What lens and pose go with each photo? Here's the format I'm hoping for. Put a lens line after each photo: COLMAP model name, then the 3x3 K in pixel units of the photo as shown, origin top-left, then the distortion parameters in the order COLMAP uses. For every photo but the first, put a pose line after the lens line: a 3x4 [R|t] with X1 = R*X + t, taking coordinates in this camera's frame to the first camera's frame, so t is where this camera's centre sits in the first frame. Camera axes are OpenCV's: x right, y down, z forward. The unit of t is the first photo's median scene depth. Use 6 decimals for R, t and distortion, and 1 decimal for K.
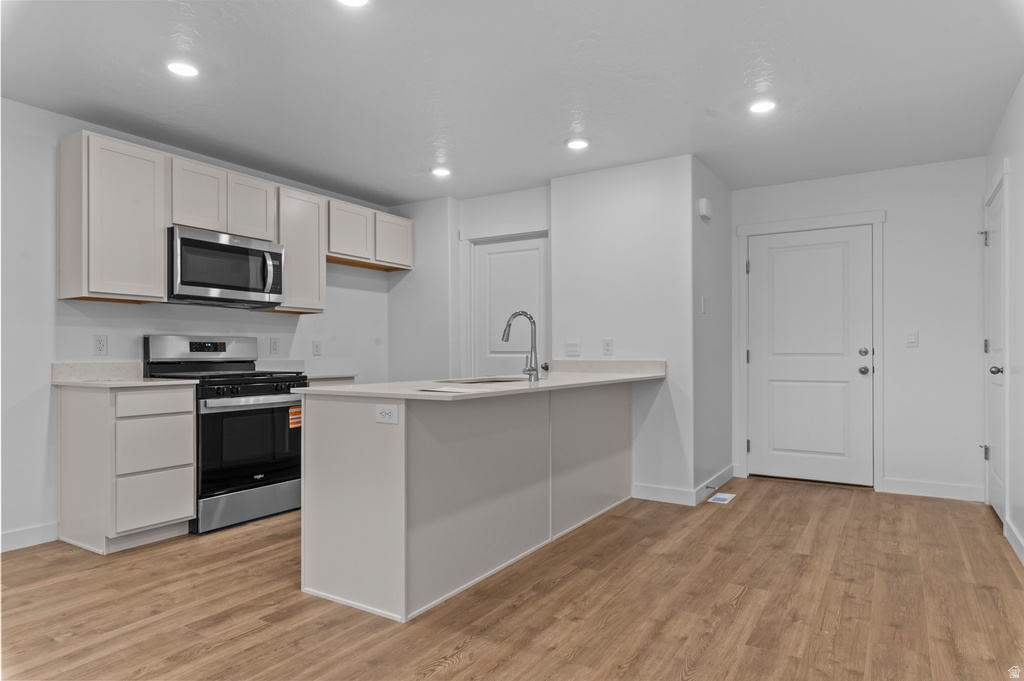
lens RADIAL K [[605.0, 0, 512.7], [0, 605.0, 355.0], [0, 0, 1]] dist [0.011180, 0.000688]
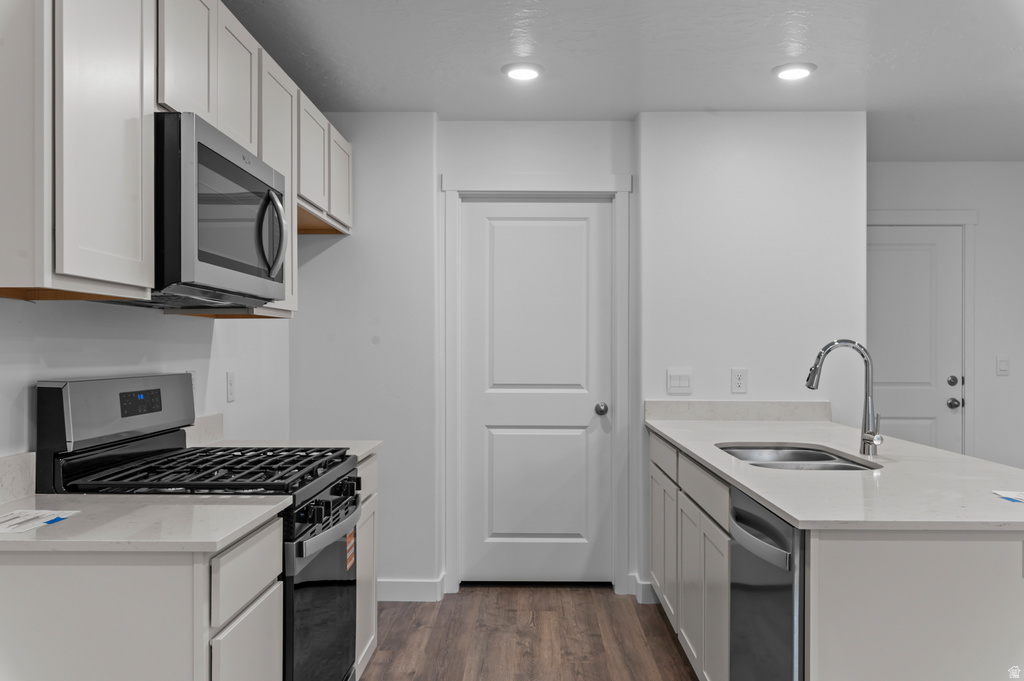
lens RADIAL K [[841.6, 0, 513.5], [0, 841.6, 351.6], [0, 0, 1]] dist [0.002694, 0.004041]
pose [[0.862737, 0.002056, 0.505648, -0.579010], [-0.002046, 0.999998, -0.000576, -0.049118], [-0.505648, -0.000538, 0.862740, 0.370799]]
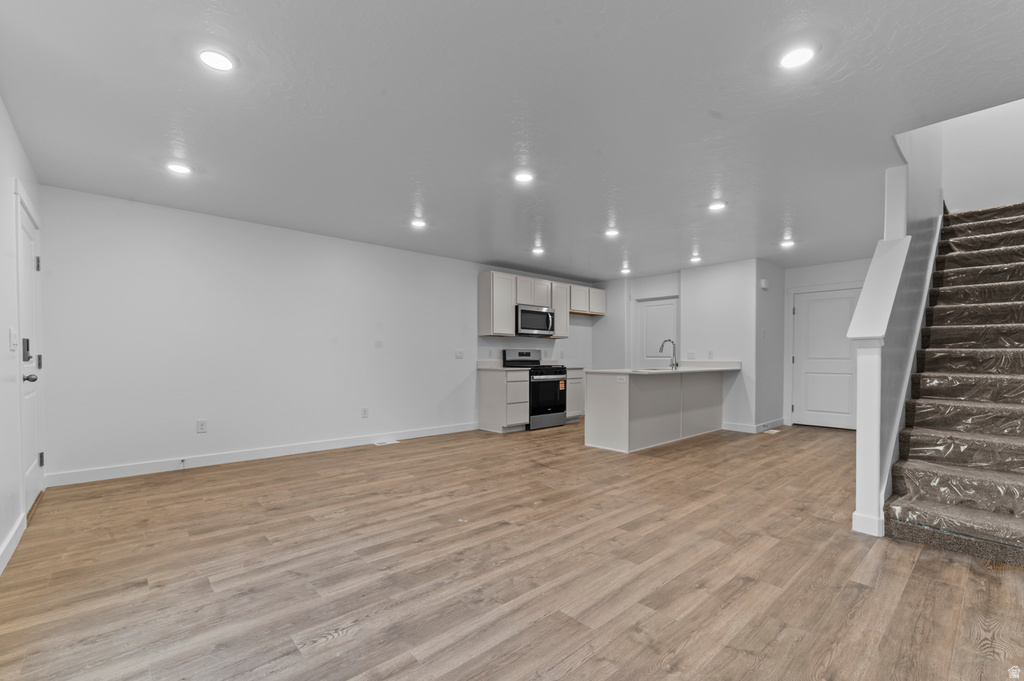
lens RADIAL K [[444.8, 0, 519.1], [0, 444.8, 366.6], [0, 0, 1]] dist [0.003382, 0.001016]
pose [[0.965346, 0.008673, -0.260828, -0.076966], [-0.004061, 0.999826, 0.018219, 0.002735], [0.260941, -0.016529, 0.965213, -0.652699]]
